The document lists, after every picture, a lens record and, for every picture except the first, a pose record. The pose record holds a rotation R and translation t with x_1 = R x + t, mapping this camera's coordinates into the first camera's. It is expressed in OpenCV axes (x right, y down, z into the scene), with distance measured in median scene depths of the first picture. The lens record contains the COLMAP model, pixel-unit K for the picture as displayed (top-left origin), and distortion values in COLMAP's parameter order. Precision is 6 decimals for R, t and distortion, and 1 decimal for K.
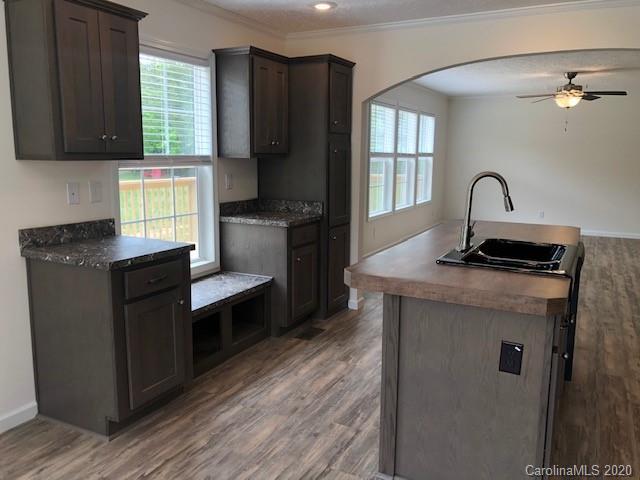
lens RADIAL K [[527.8, 0, 318.3], [0, 527.8, 235.6], [0, 0, 1]] dist [0.046007, -0.046219]
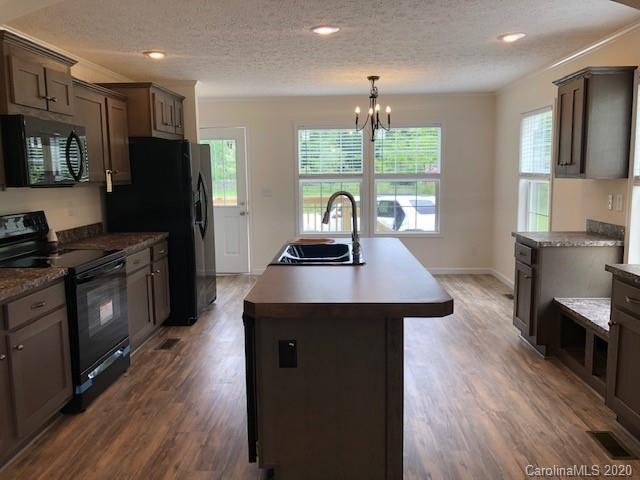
lens RADIAL K [[527.8, 0, 317.4], [0, 527.8, 239.9], [0, 0, 1]] dist [0.046007, -0.046219]
pose [[-0.906260, 0.058648, -0.418633, 0.768009], [-0.059718, 0.962634, 0.264138, -0.285476], [0.418482, 0.264378, -0.868894, 1.786372]]
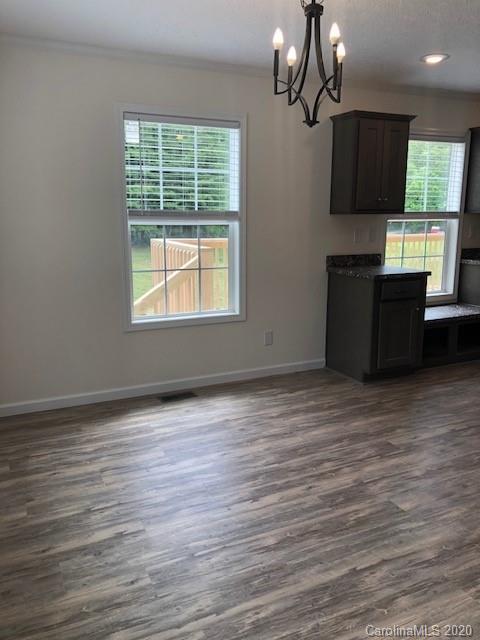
lens RADIAL K [[527.8, 0, 244.2], [0, 527.8, 313.0], [0, 0, 1]] dist [0.046007, -0.046219]
pose [[0.800867, 0.105780, -0.589426, 0.212839], [-0.086754, 0.994386, 0.060581, 0.078988], [0.592525, 0.002618, 0.805548, -0.450108]]
